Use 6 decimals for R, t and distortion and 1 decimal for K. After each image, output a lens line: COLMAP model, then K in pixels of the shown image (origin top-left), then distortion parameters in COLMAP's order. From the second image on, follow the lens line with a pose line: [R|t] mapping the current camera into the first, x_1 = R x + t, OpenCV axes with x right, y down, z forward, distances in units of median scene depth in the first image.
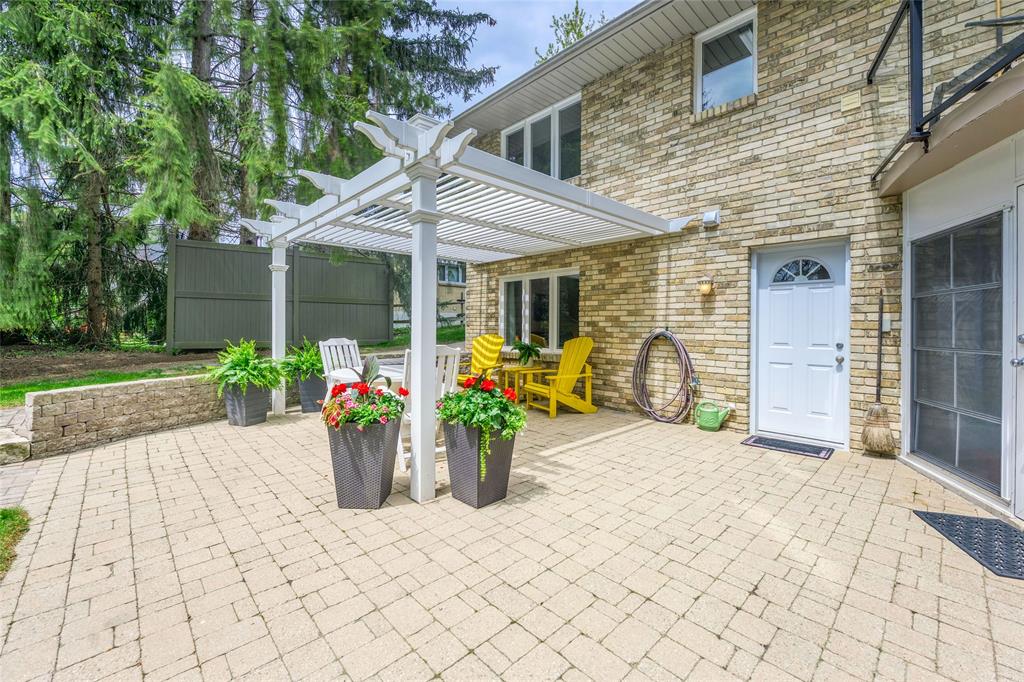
lens RADIAL K [[413.6, 0, 512.8], [0, 413.6, 333.7], [0, 0, 1]] dist [-0.004191, -0.000052]
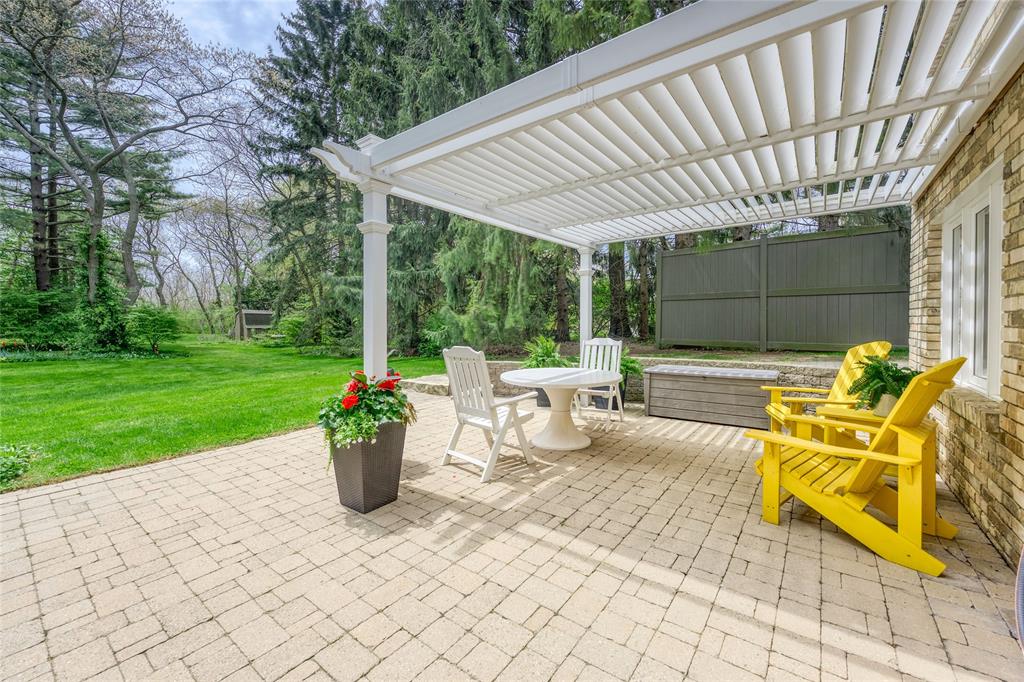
lens RADIAL K [[413.6, 0, 512.8], [0, 413.6, 332.0], [0, 0, 1]] dist [-0.004191, -0.000052]
pose [[0.157127, 0.016840, -0.987435, 0.810126], [-0.012048, 0.999813, 0.015134, -0.026836], [0.987505, 0.009518, 0.157300, 1.010796]]
